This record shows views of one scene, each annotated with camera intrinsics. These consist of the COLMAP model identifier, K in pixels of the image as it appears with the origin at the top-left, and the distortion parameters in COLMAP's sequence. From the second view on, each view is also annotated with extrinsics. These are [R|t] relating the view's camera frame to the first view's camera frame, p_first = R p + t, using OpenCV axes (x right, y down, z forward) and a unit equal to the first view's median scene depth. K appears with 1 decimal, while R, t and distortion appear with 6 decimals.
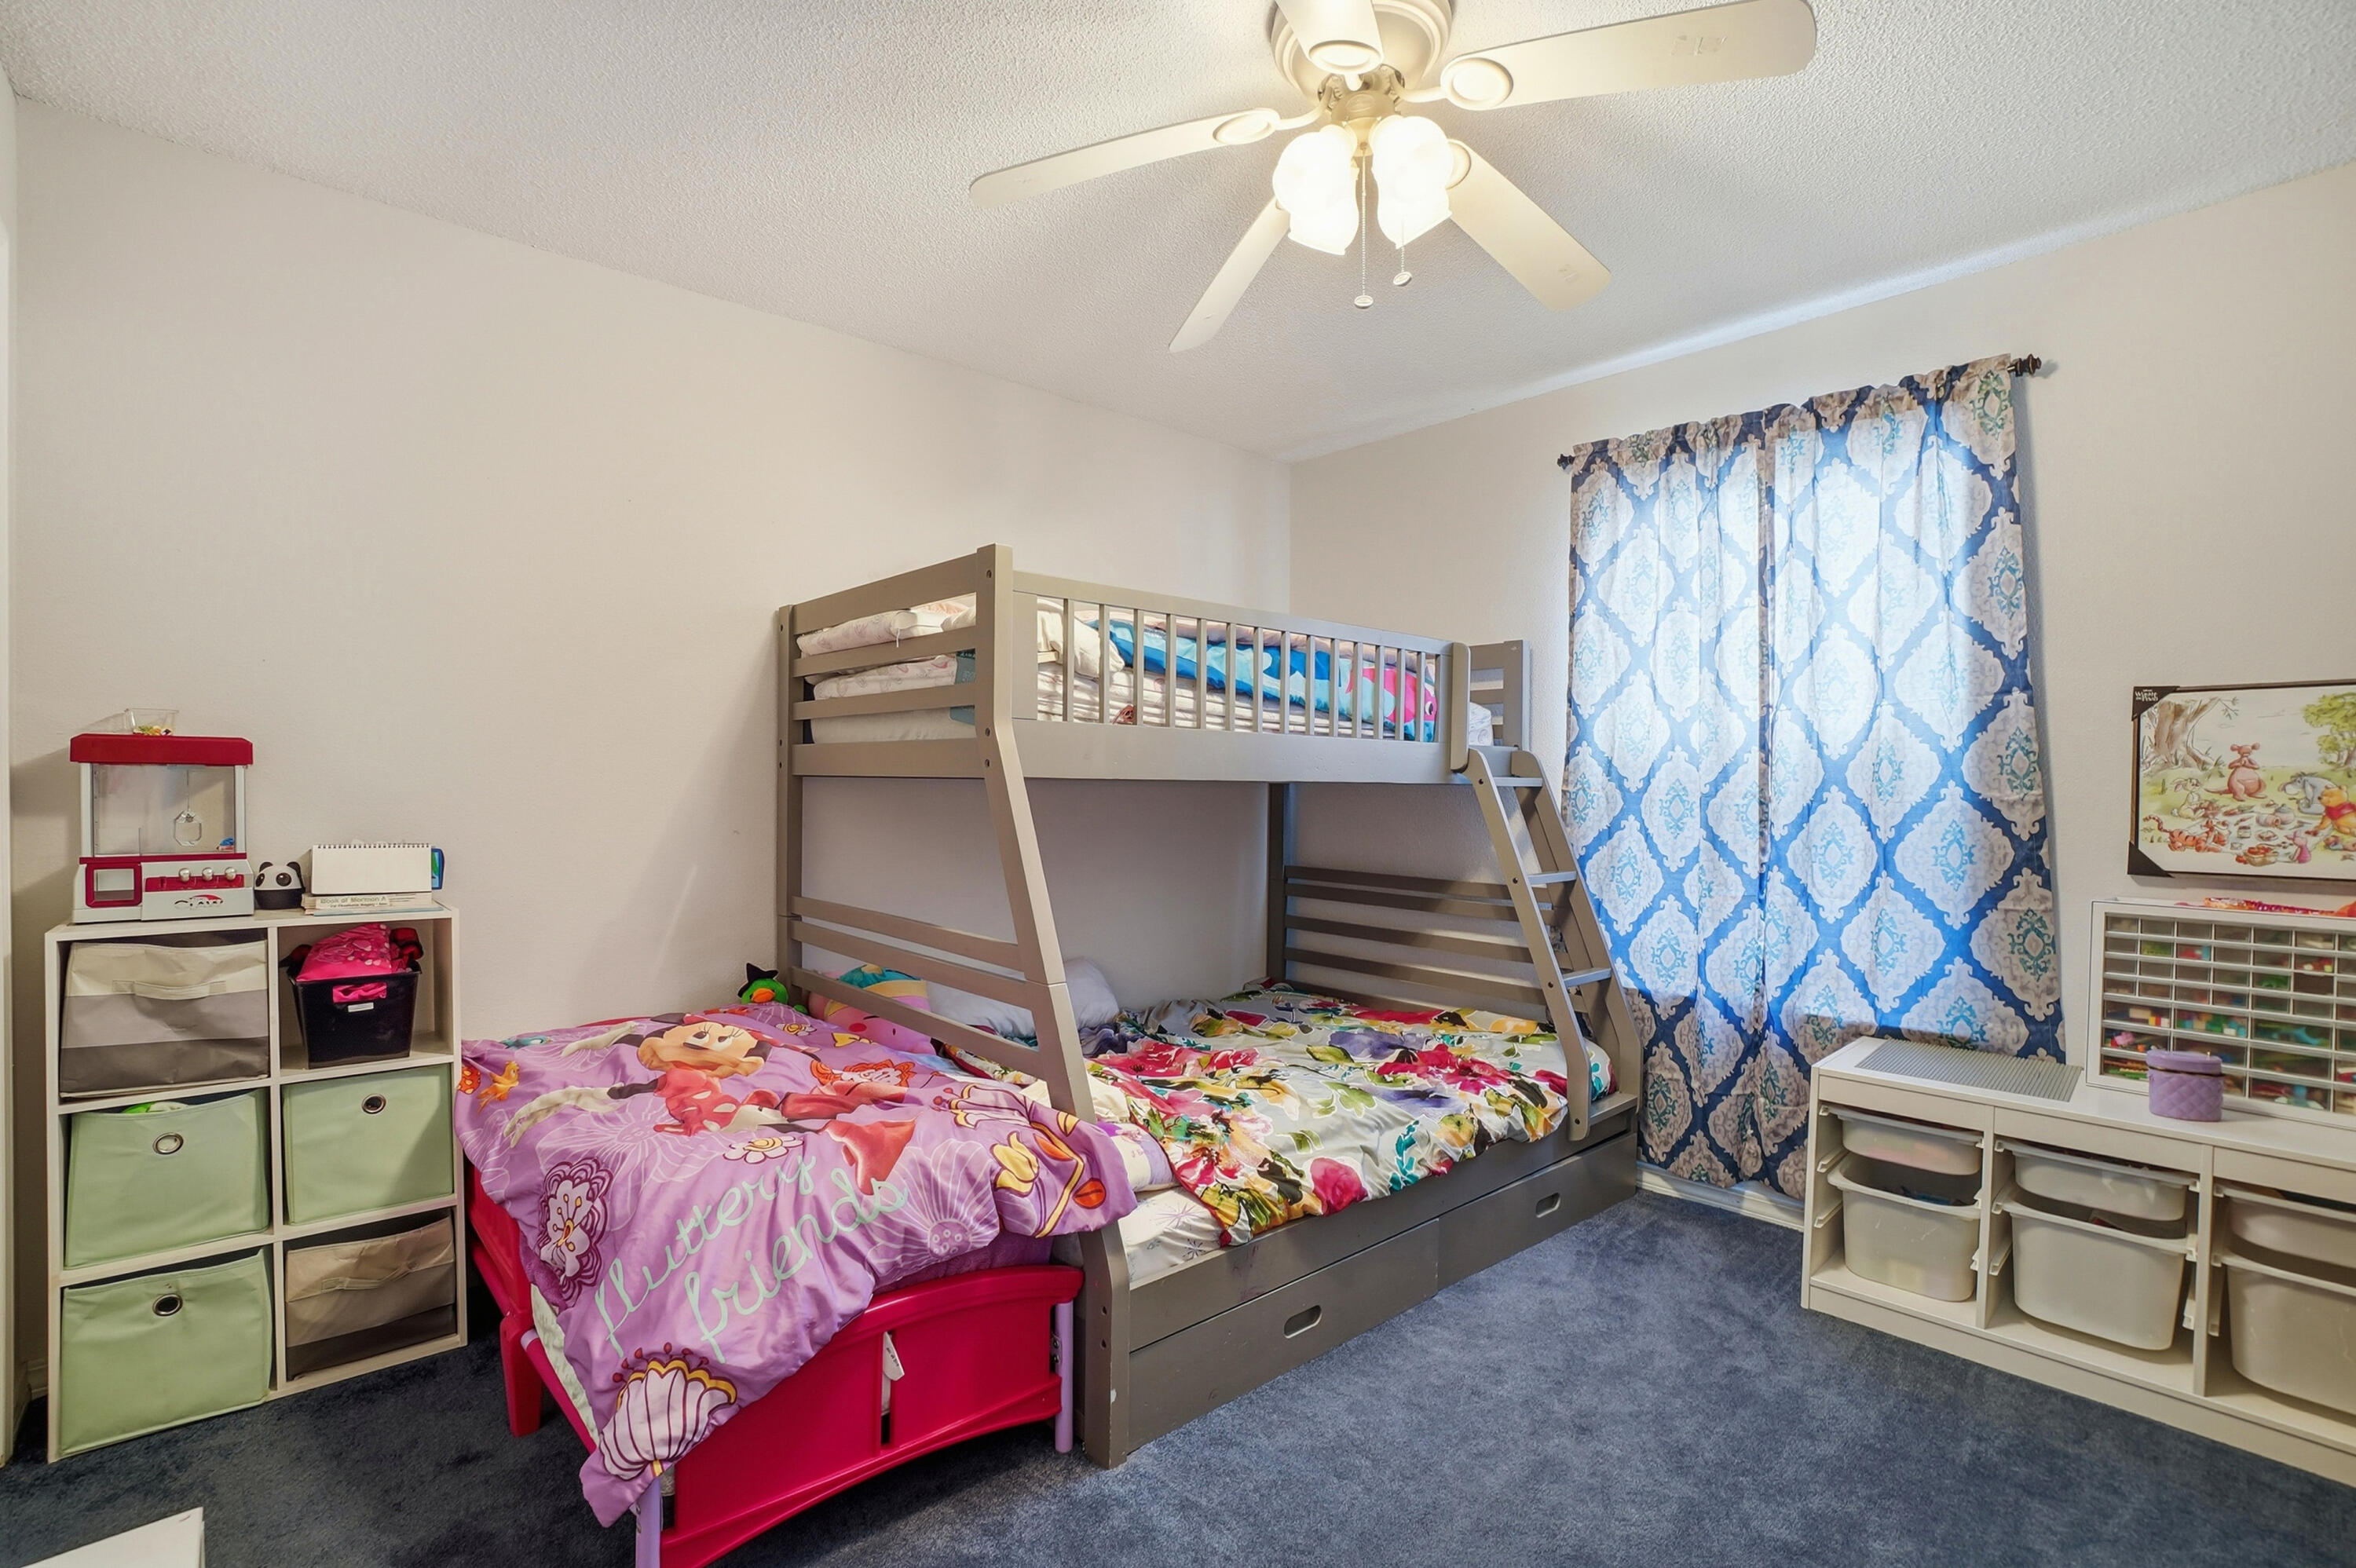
lens RADIAL K [[1067.2, 0, 1178.6], [0, 1067.2, 782.4], [0, 0, 1]] dist [-0.054307, 0.014741]
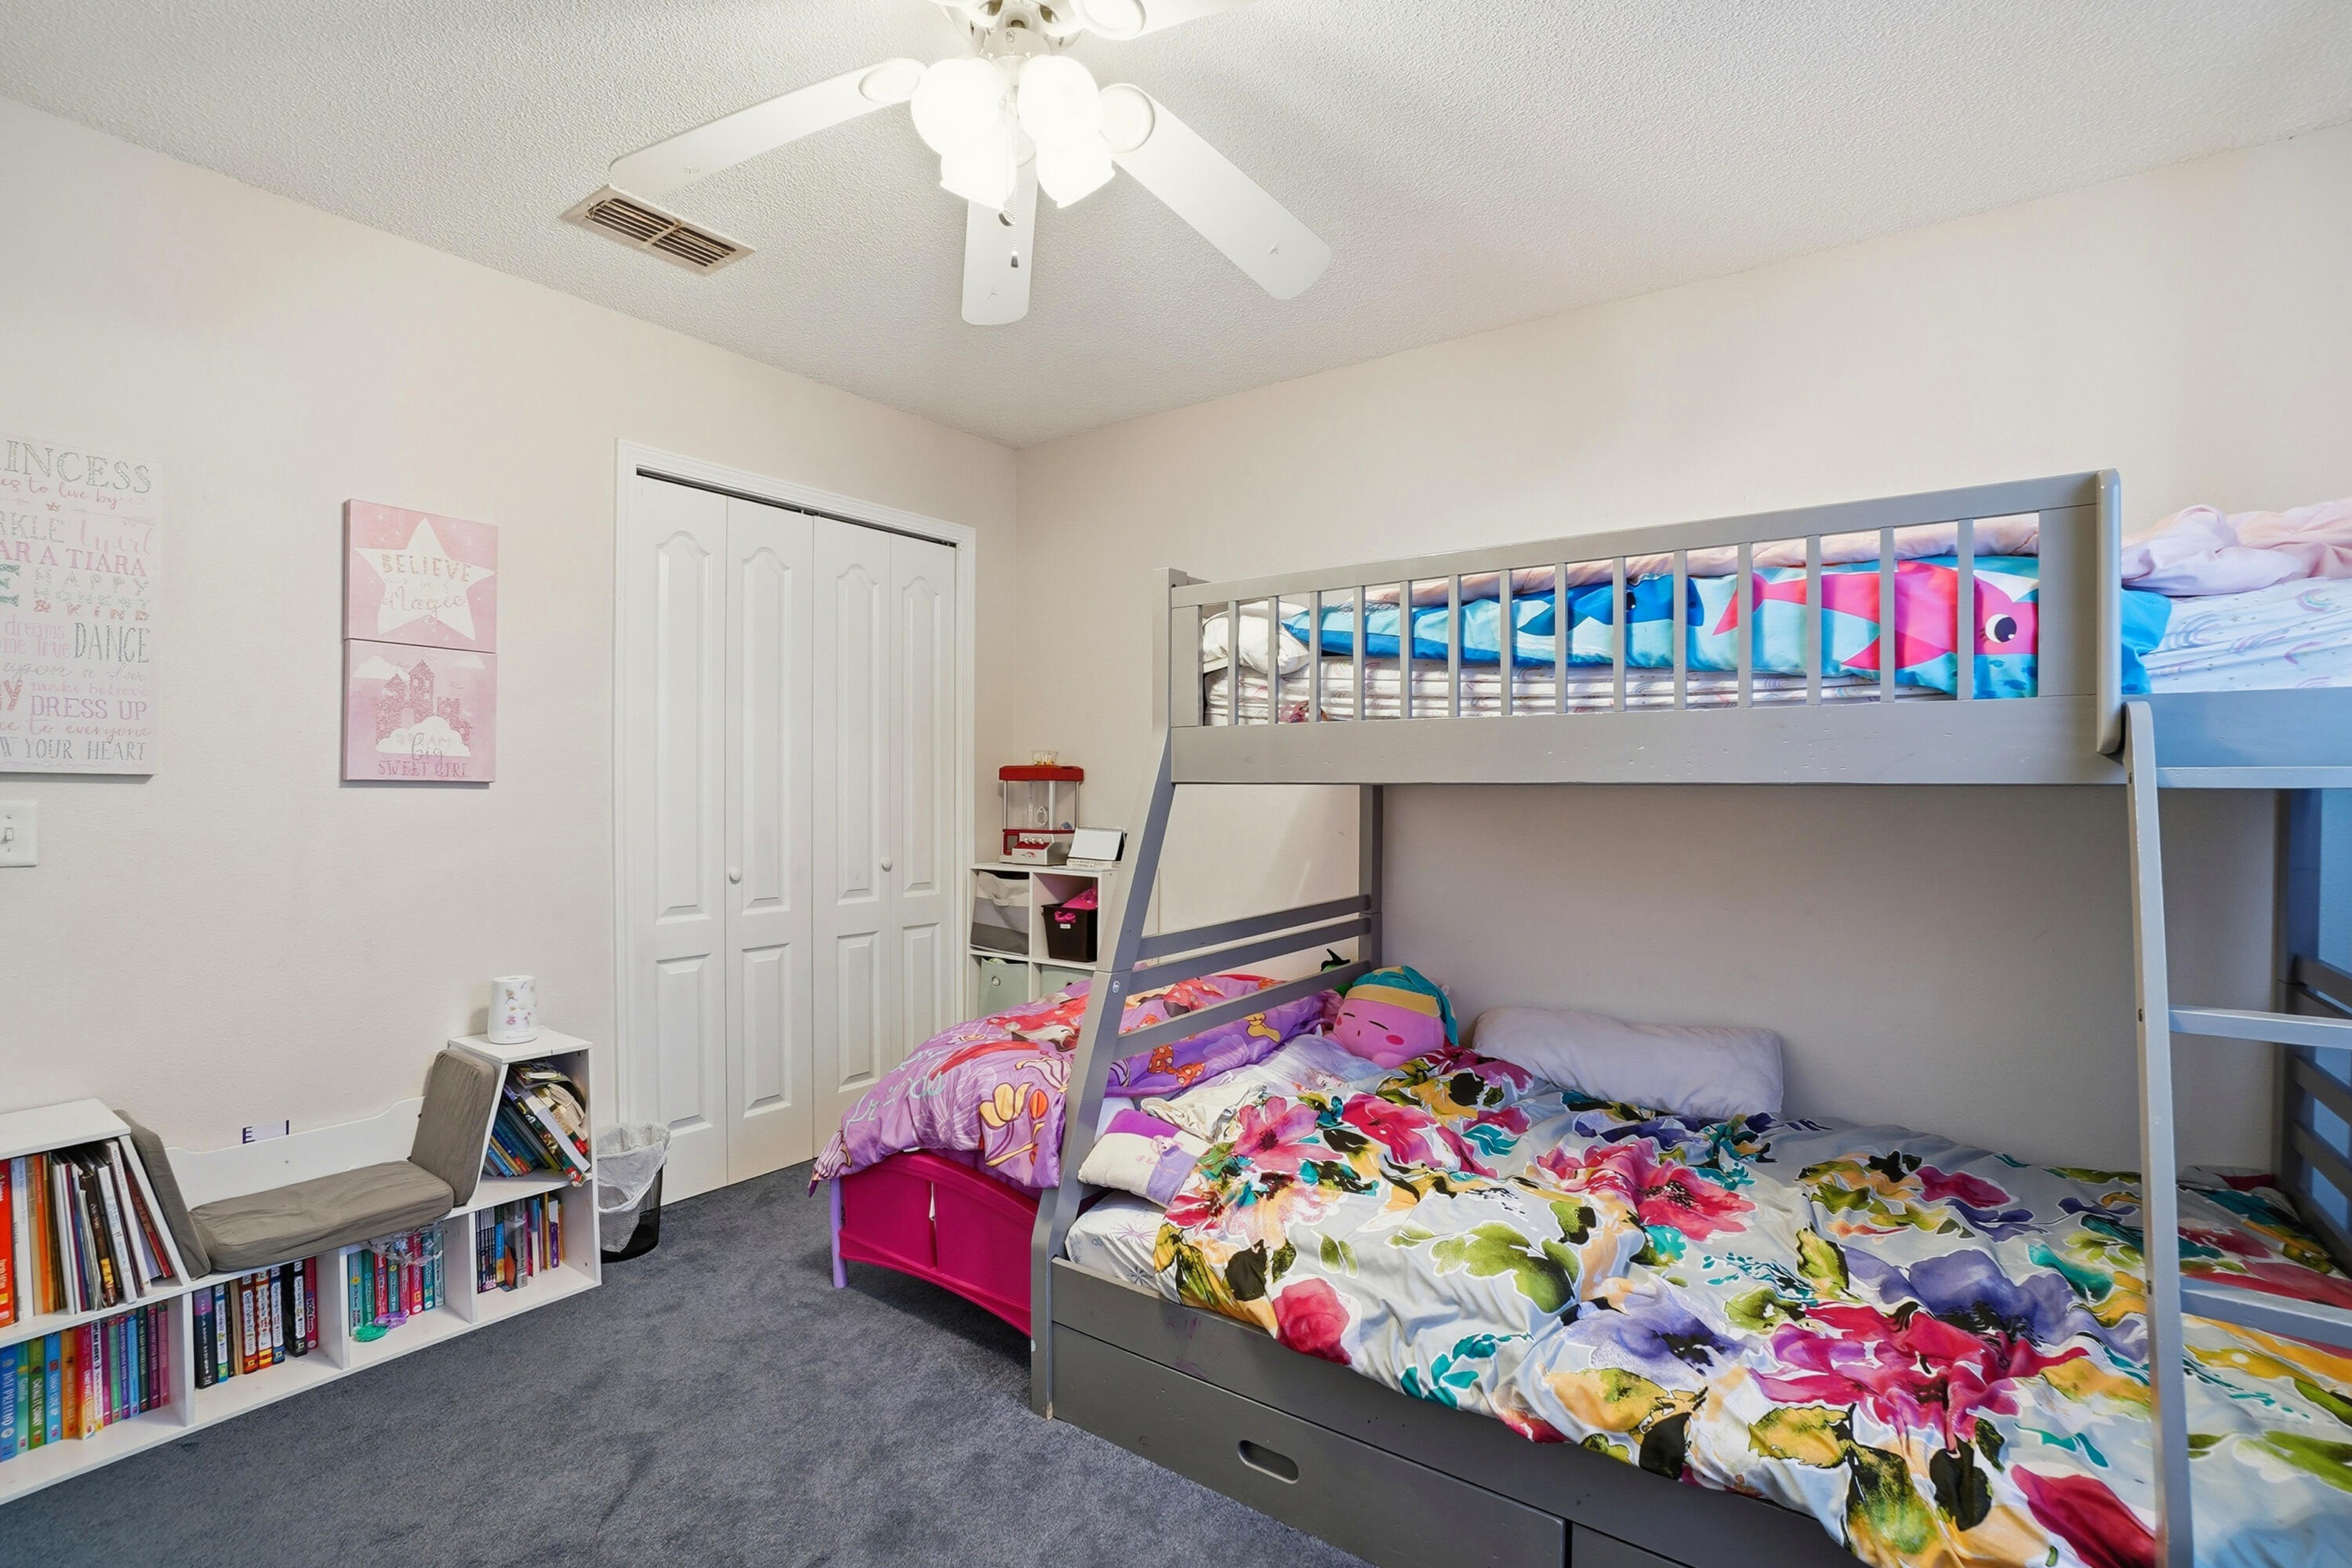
lens RADIAL K [[1065.5, 0, 1175.0], [0, 1065.5, 788.1], [0, 0, 1]] dist [-0.054307, 0.014741]
pose [[0.227103, -0.009303, -0.973826, 0.832592], [-0.002741, 0.999944, -0.010191, 0.012468], [0.973867, 0.004984, 0.227065, 0.717066]]
